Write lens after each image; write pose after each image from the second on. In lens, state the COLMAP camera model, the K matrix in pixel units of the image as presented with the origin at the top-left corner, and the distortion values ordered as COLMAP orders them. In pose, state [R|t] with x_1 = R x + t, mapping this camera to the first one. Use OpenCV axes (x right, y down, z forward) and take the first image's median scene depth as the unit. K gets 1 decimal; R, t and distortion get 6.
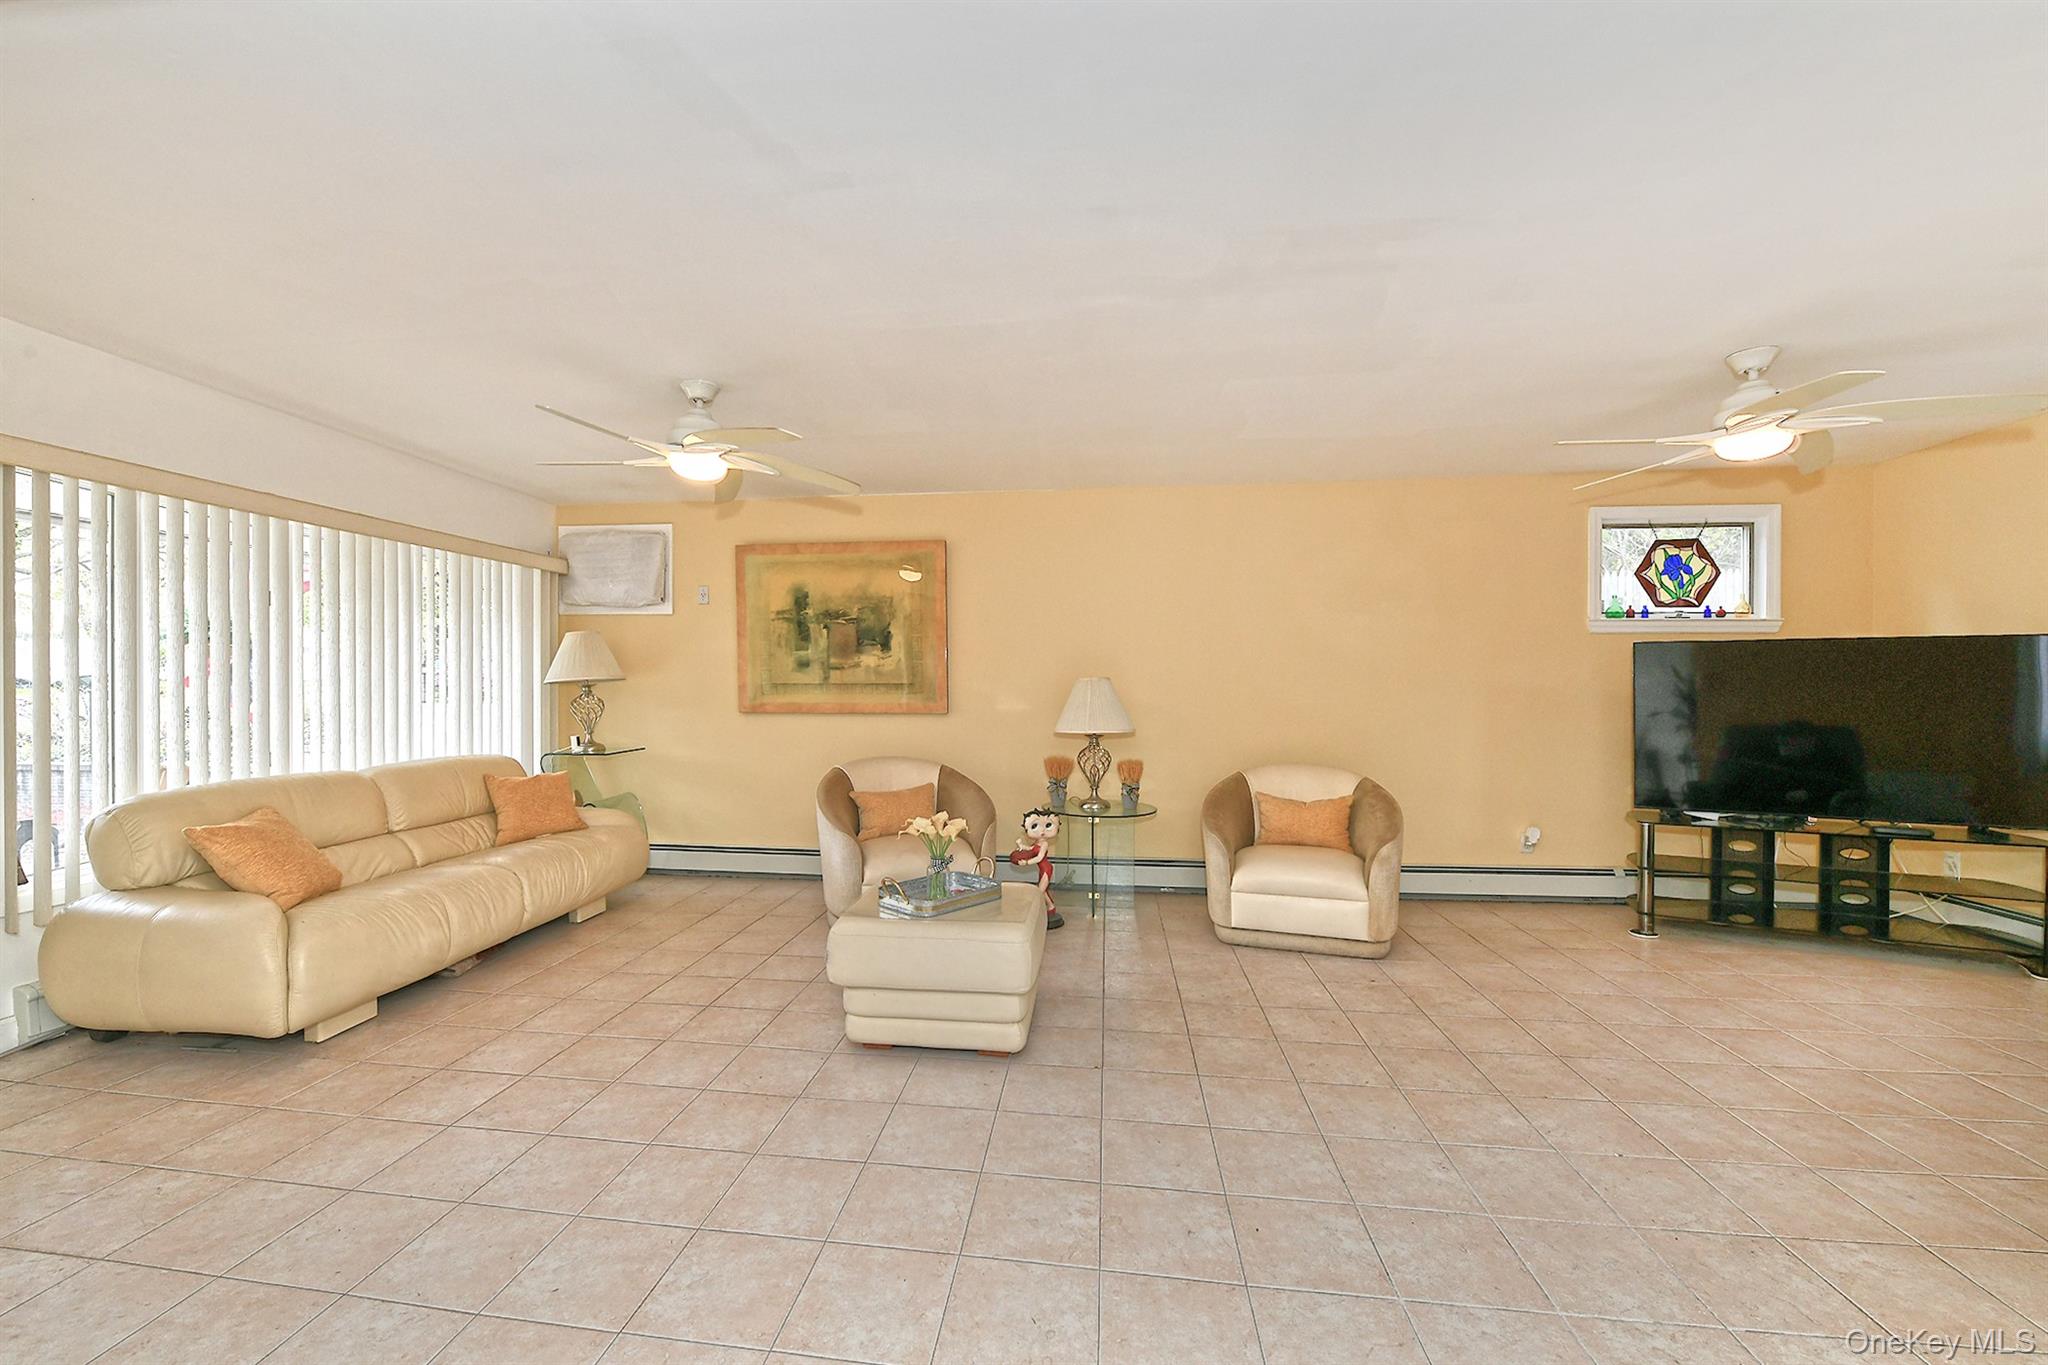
lens RADIAL K [[826.2, 0, 992.0], [0, 826.2, 698.2], [0, 0, 1]] dist [-0.013636, -0.000600]
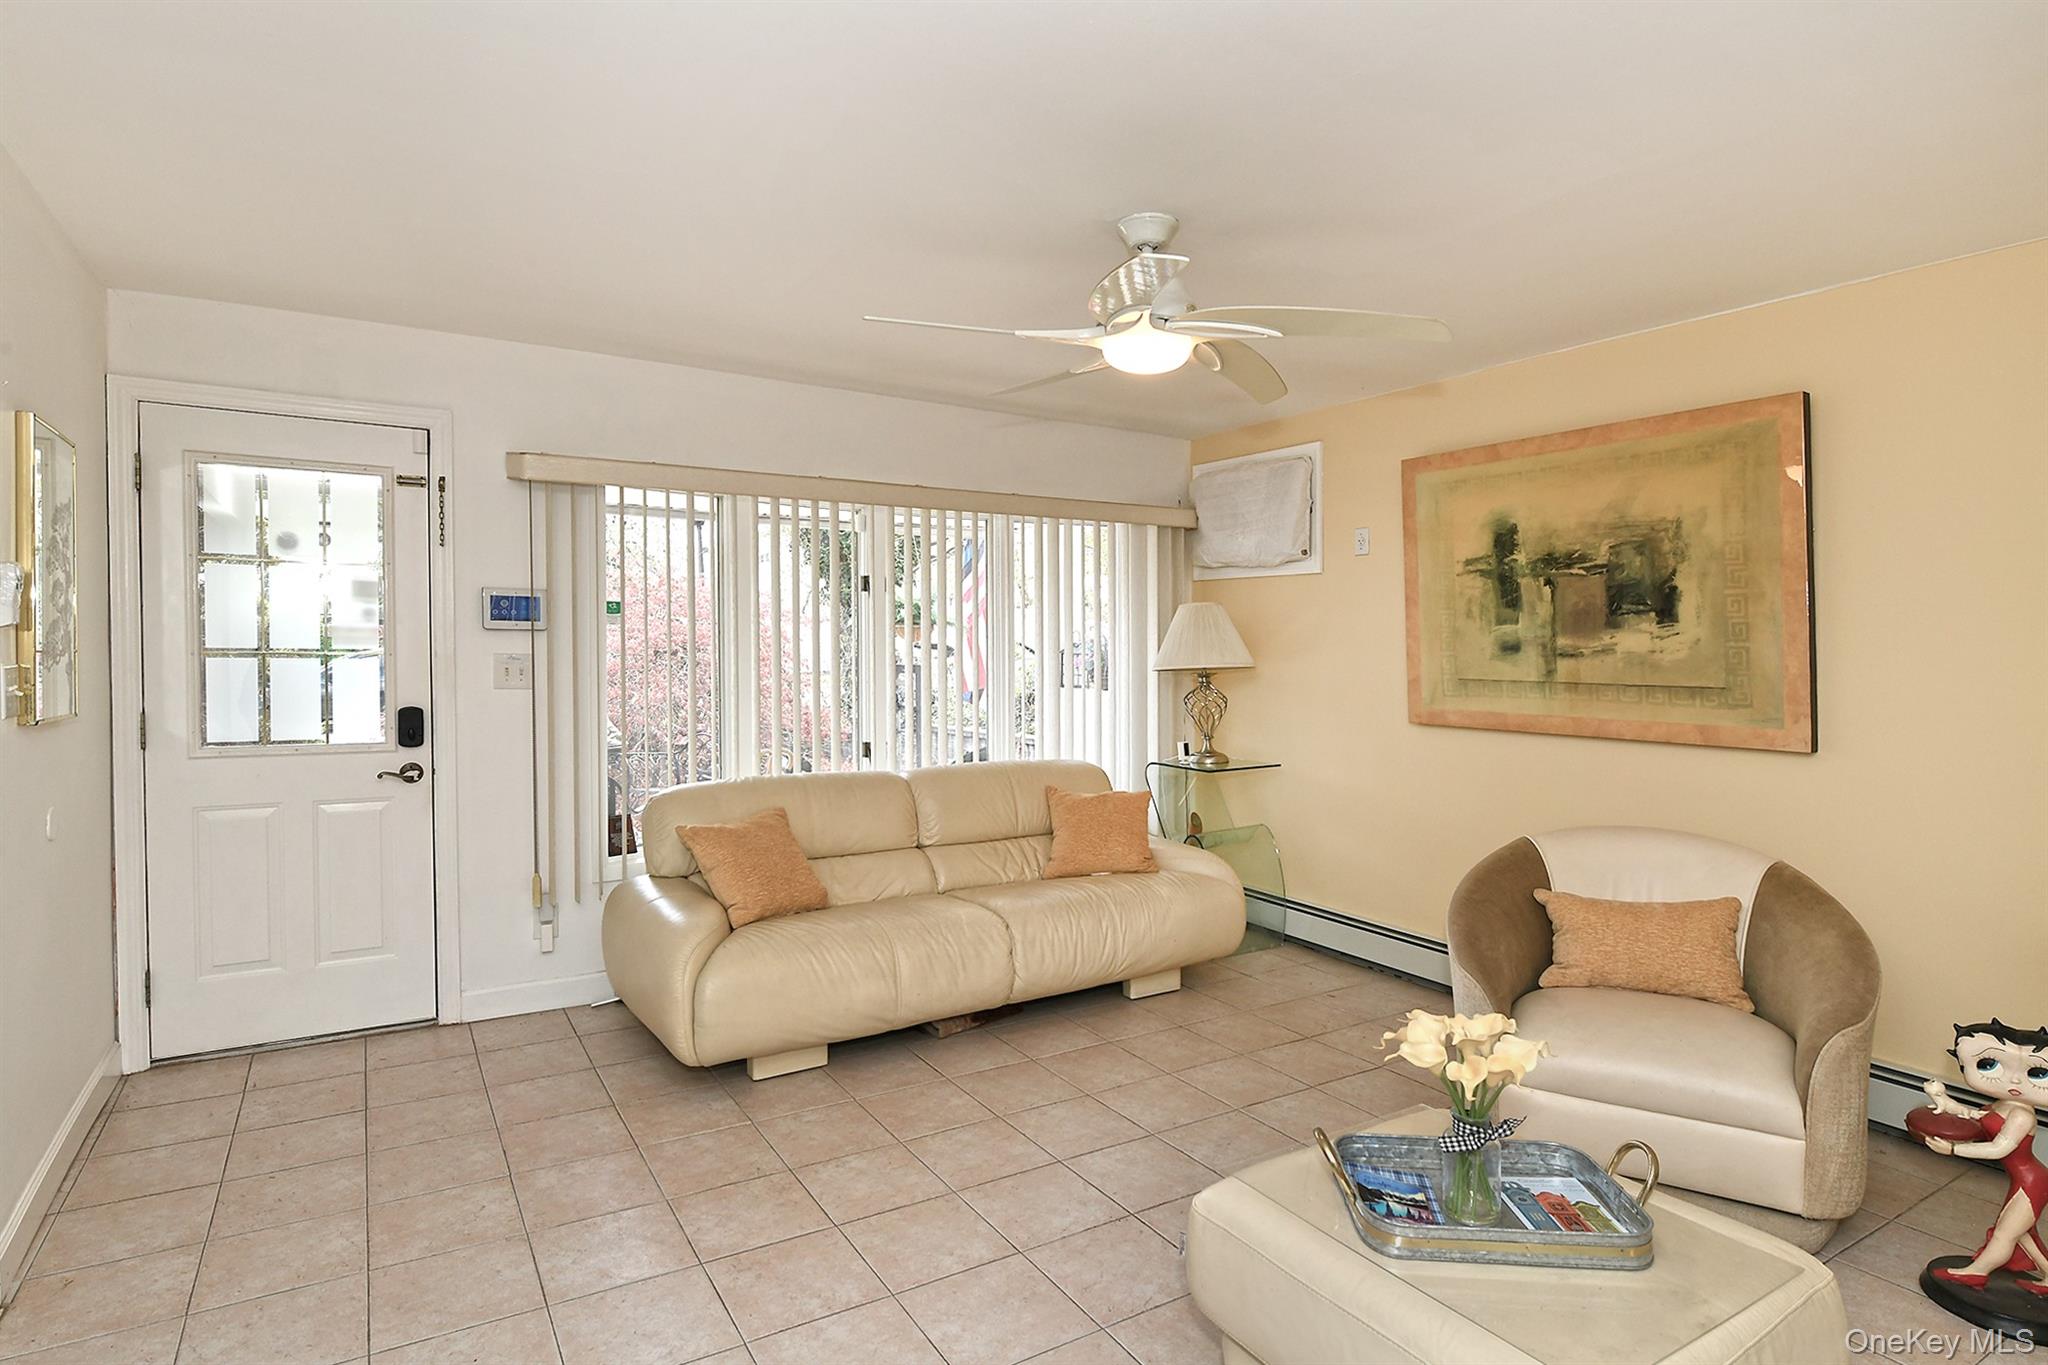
lens RADIAL K [[1038.0, 0, 952.1], [0, 1038.0, 651.4], [0, 0, 1]] dist [-0.009648, 0.000124]
pose [[0.613017, 0.007700, -0.790032, 0.123290], [-0.019373, 0.999798, -0.005288, -0.030251], [0.789832, 0.018547, 0.613043, 0.265611]]
